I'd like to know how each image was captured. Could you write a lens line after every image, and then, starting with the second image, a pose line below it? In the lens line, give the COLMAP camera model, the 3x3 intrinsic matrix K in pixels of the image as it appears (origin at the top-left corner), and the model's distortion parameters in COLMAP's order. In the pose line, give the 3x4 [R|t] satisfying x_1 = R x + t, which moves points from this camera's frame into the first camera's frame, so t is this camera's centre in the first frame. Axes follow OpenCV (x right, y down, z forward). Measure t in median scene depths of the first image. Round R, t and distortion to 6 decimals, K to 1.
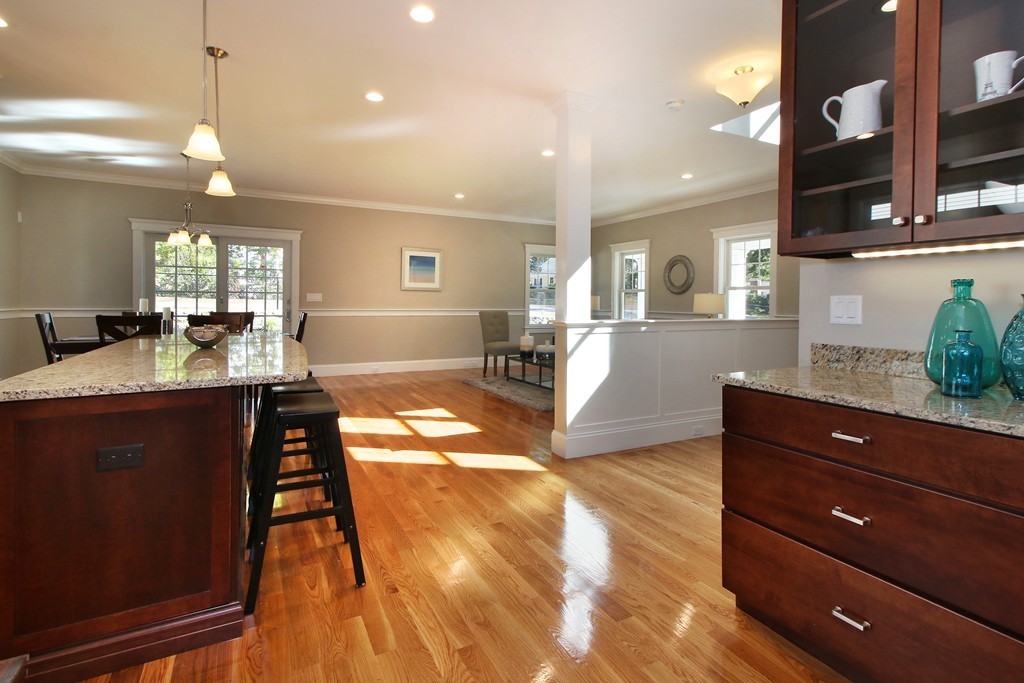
lens RADIAL K [[495.5, 0, 507.6], [0, 495.5, 337.1], [0, 0, 1]] dist [0.010521, -0.000965]
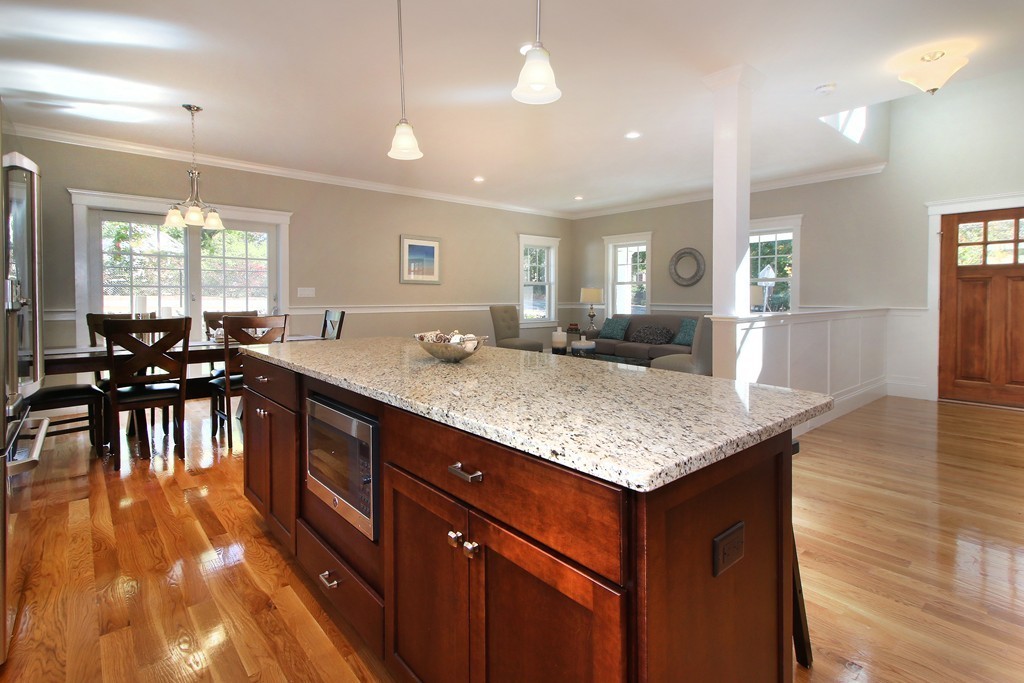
lens RADIAL K [[495.5, 0, 500.6], [0, 495.5, 334.6], [0, 0, 1]] dist [0.010521, -0.000965]
pose [[0.973616, -0.025647, 0.226747, -0.248396], [0.024108, 0.999664, 0.009554, -0.007645], [-0.226915, -0.003835, 0.973907, 0.098029]]
